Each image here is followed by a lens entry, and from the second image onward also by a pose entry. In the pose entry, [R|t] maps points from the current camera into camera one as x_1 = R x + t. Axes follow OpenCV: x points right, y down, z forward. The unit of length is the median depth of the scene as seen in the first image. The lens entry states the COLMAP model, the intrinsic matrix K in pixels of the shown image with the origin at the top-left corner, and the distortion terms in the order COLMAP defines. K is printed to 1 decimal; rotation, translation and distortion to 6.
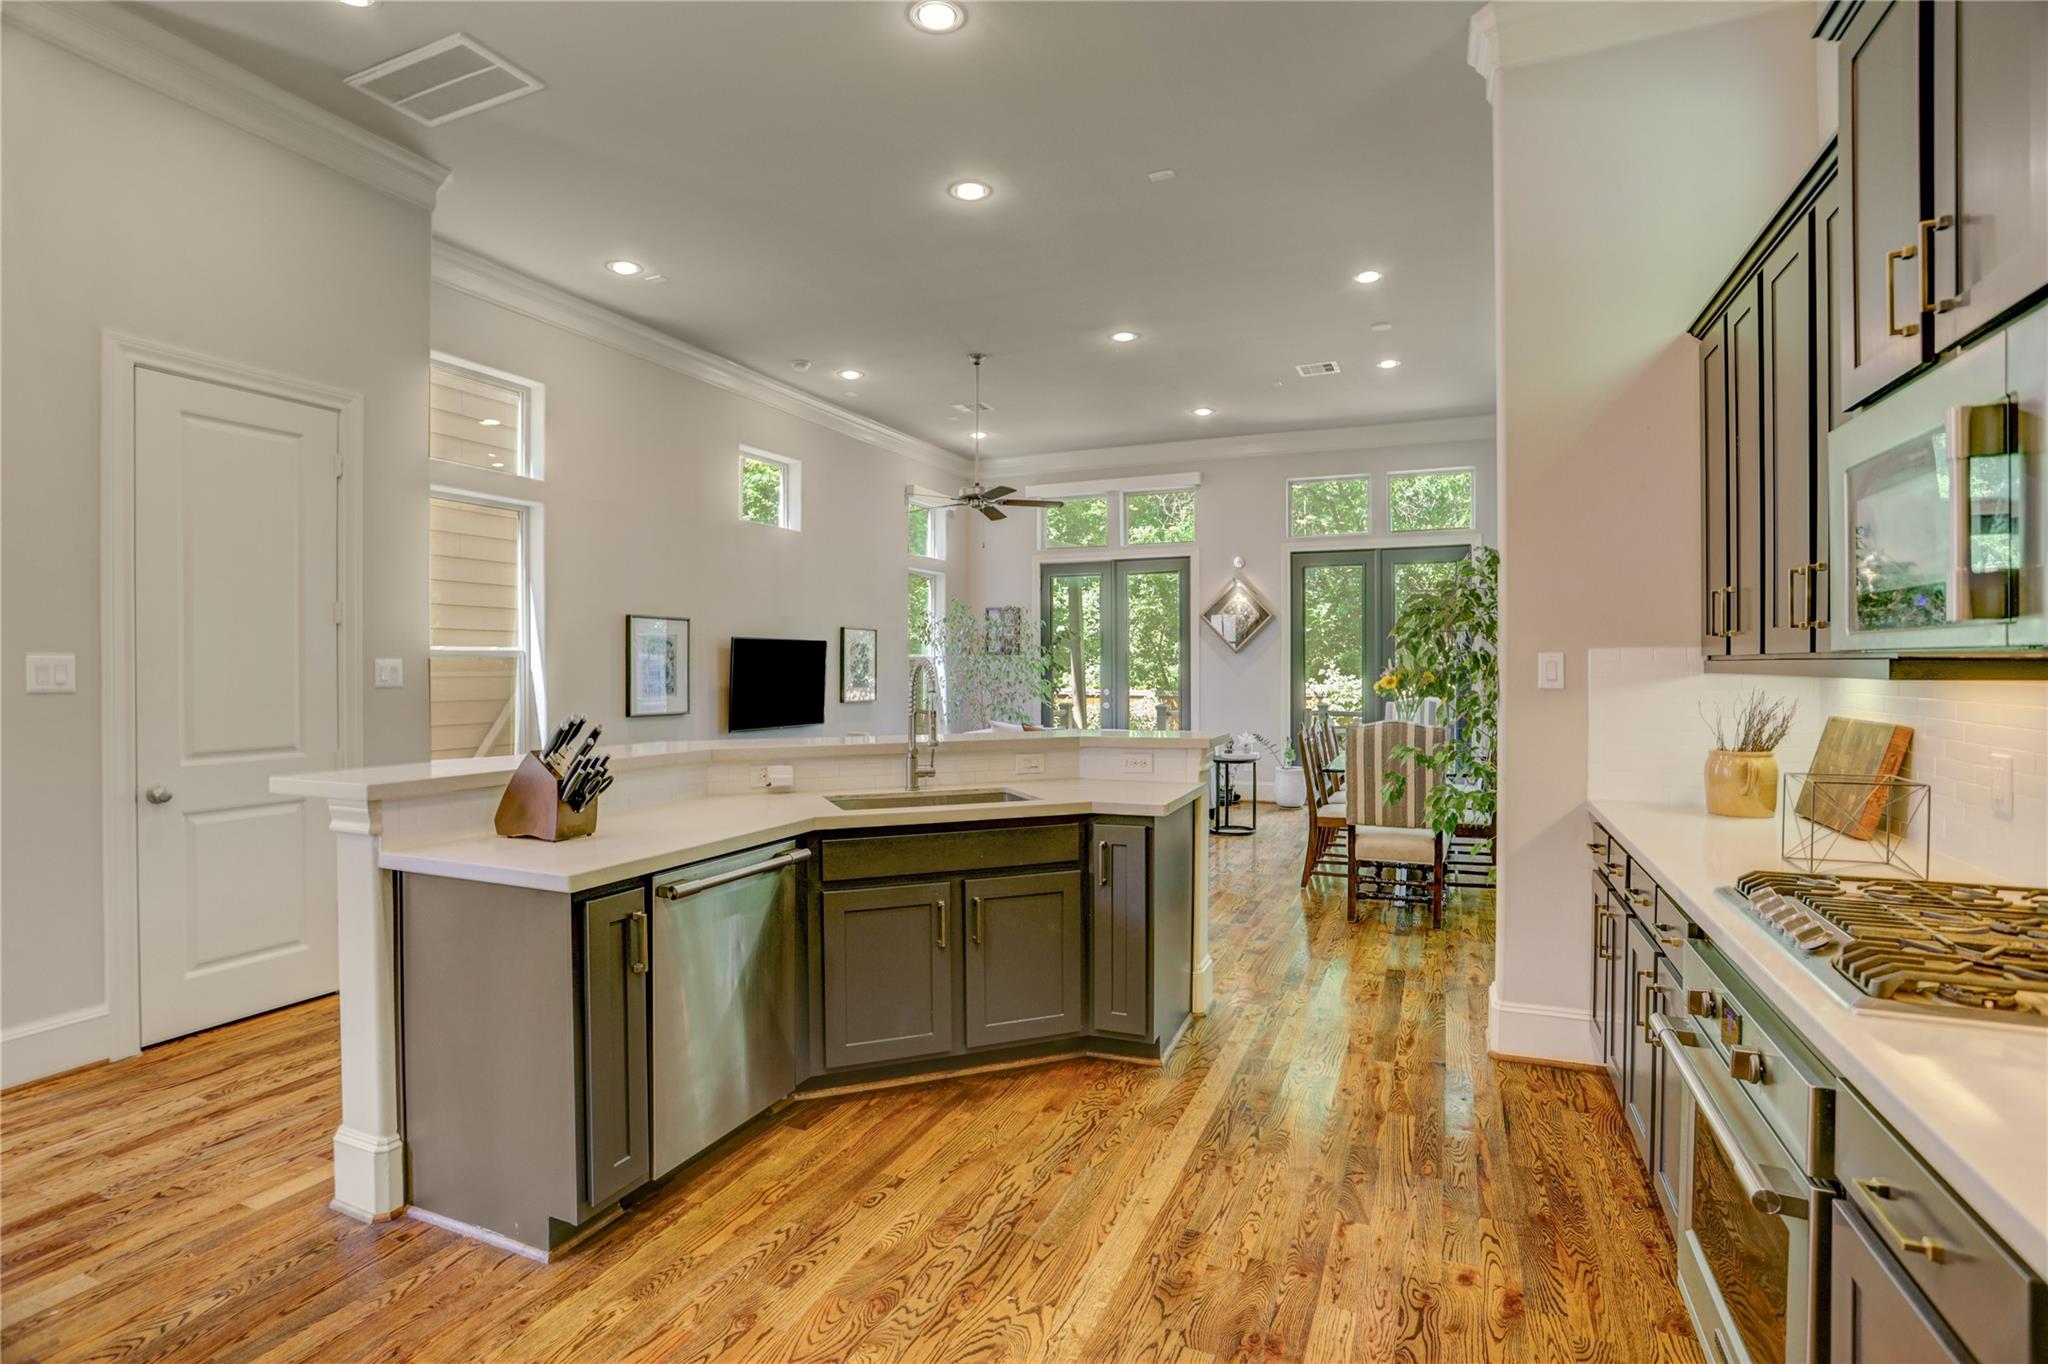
lens RADIAL K [[990.2, 0, 1007.1], [0, 990.2, 673.8], [0, 0, 1]] dist [-0.054050, 0.023326]
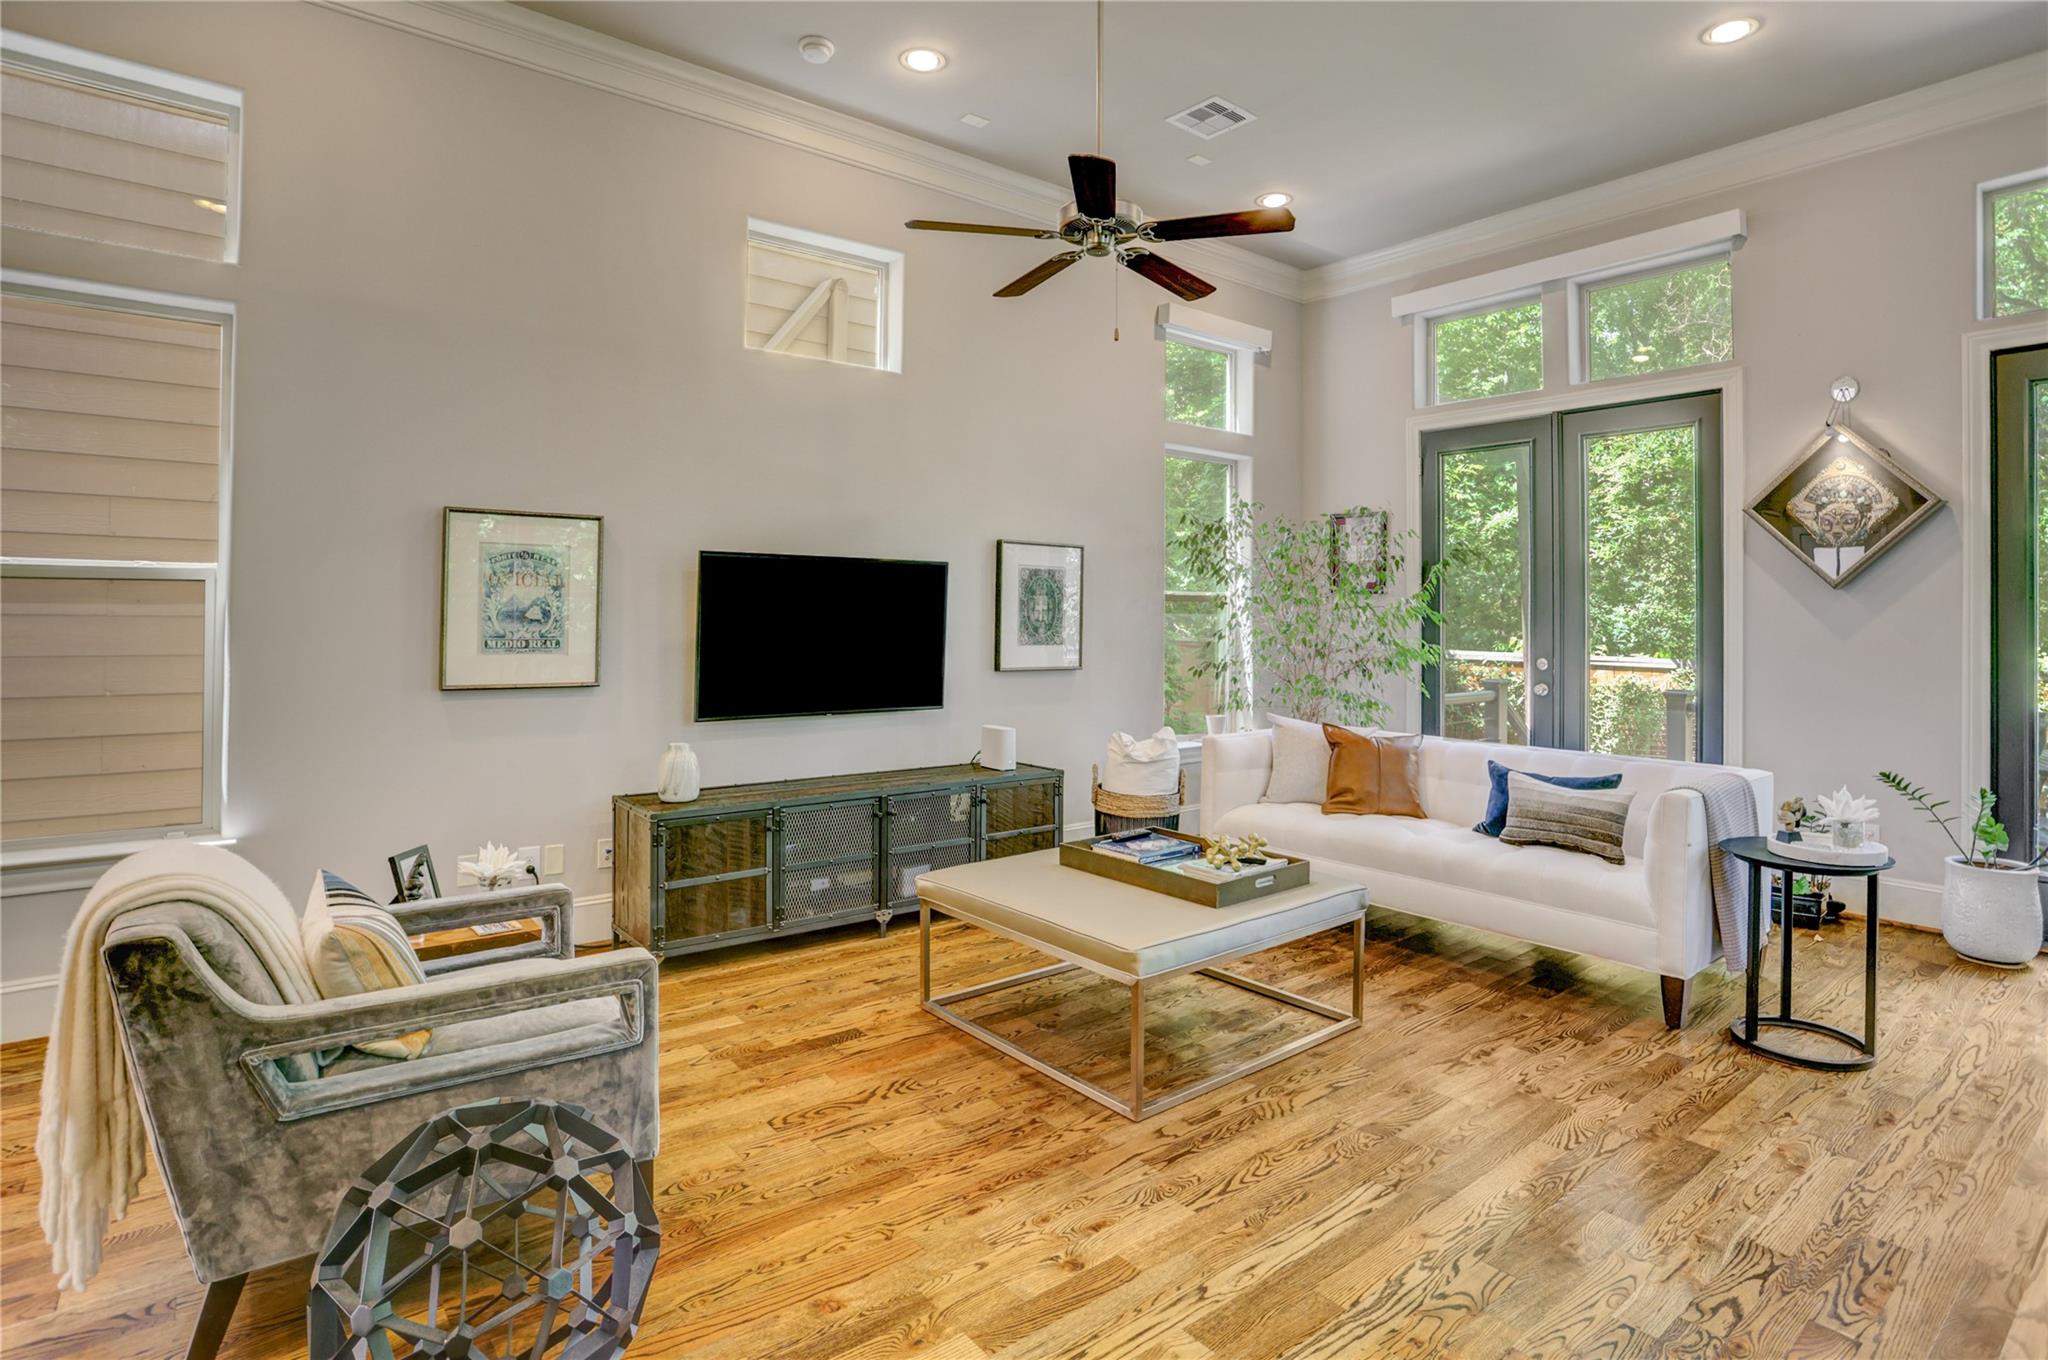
lens RADIAL K [[1028.9, 0, 1025.3], [0, 1028.9, 603.5], [0, 0, 1]] dist [-0.060153, 0.017268]
pose [[0.885132, 0.005405, -0.465309, 0.140518], [-0.015362, 0.999727, -0.017610, -0.000083], [0.465087, 0.022735, 0.884973, 0.516075]]
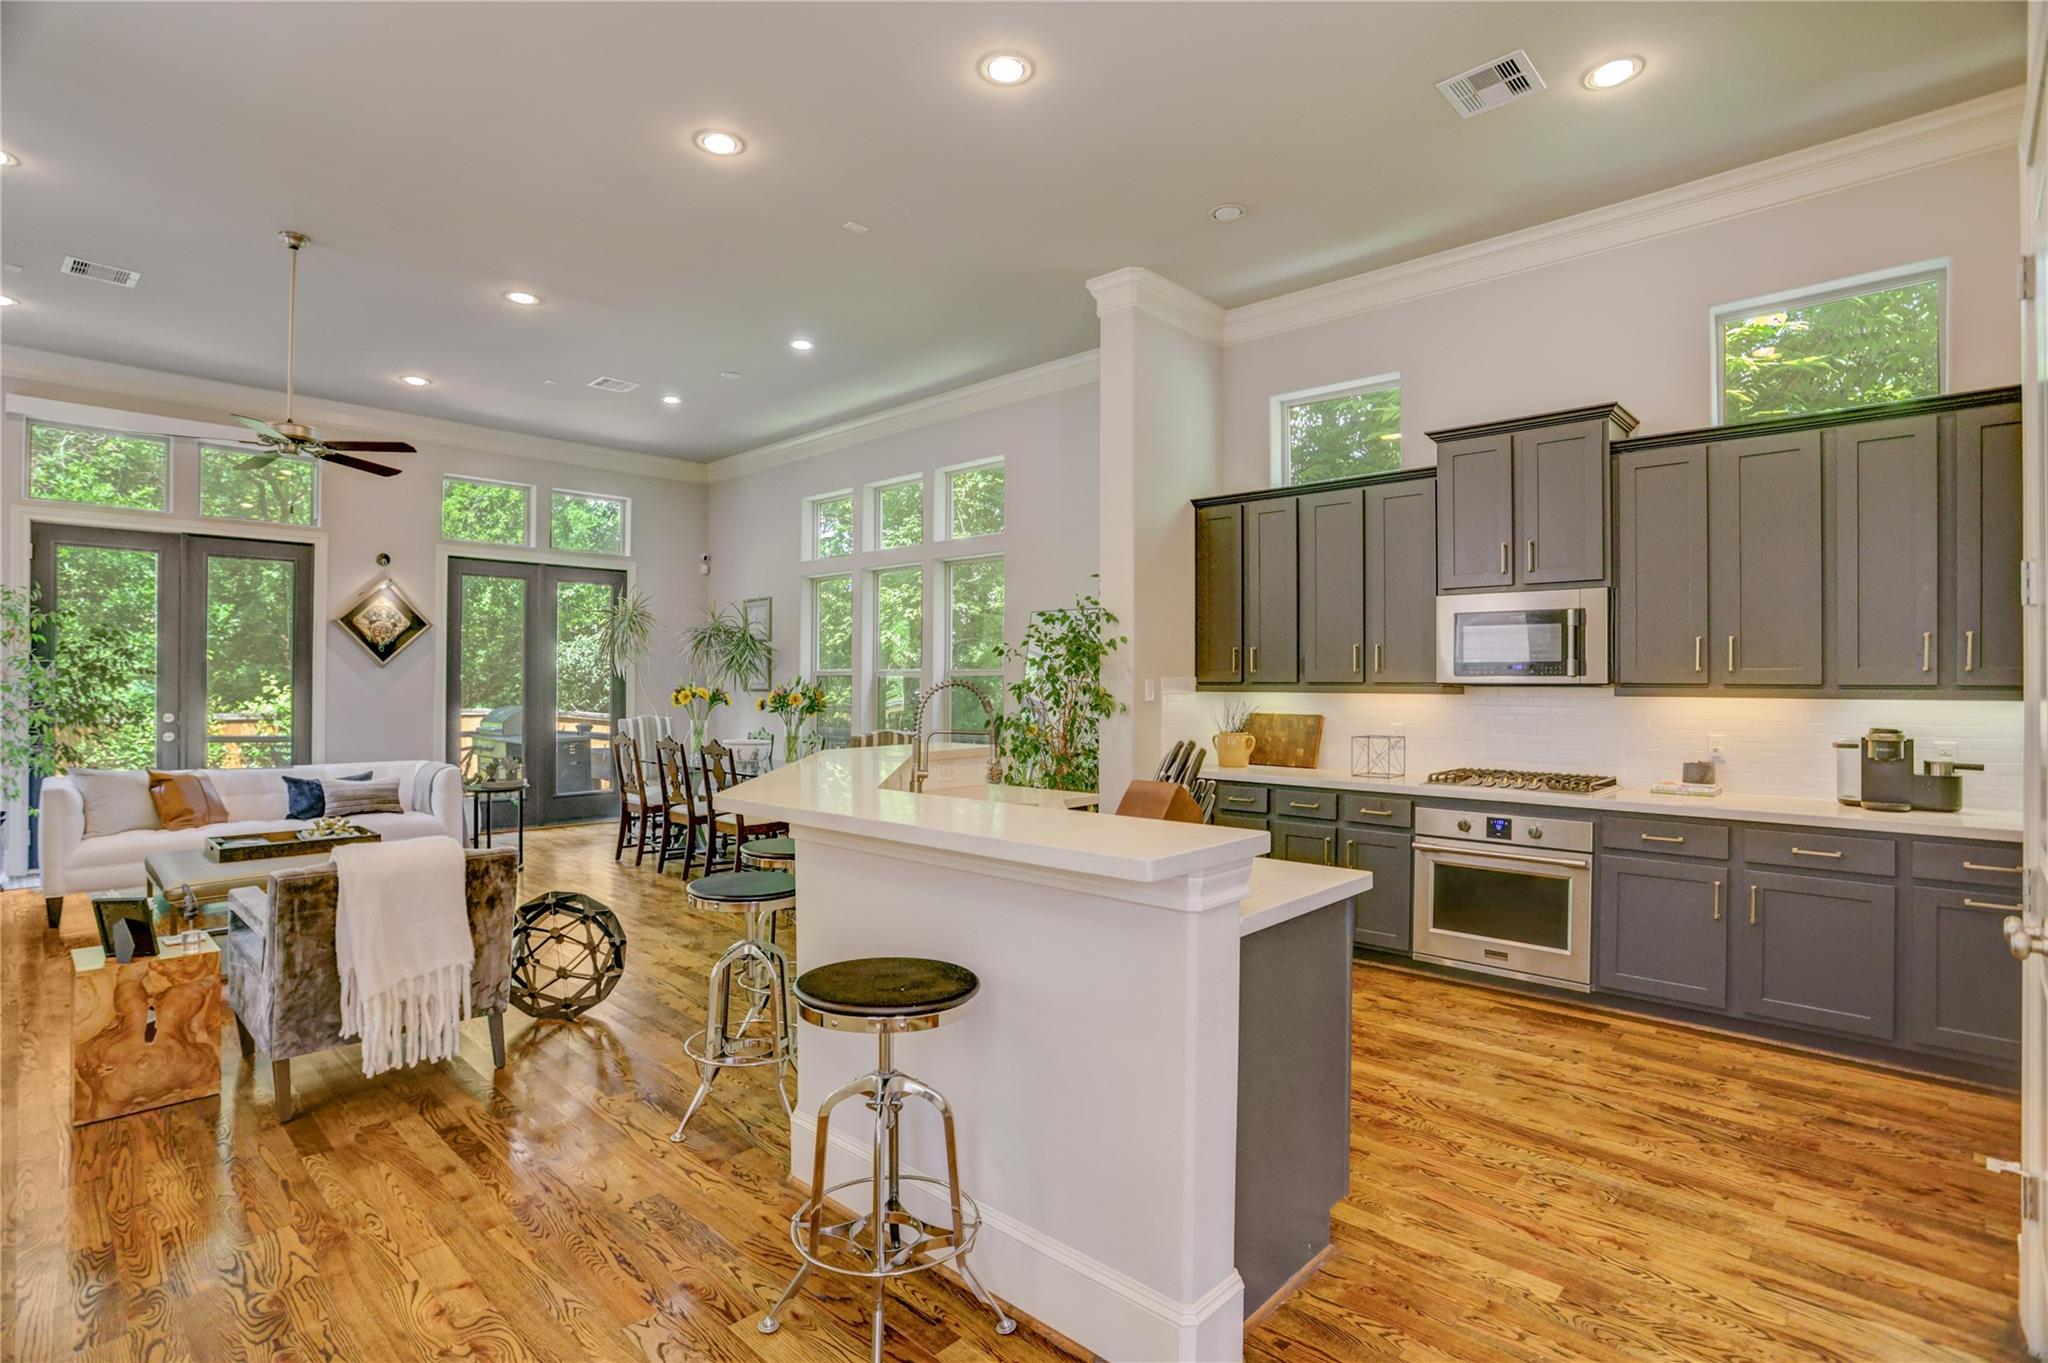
lens RADIAL K [[990.2, 0, 1007.1], [0, 990.2, 673.3], [0, 0, 1]] dist [-0.054050, 0.023326]
pose [[0.347974, 0.013874, 0.937401, -0.436159], [0.002417, 0.999874, -0.015696, -0.001818], [-0.937501, 0.007727, 0.347897, 0.261819]]
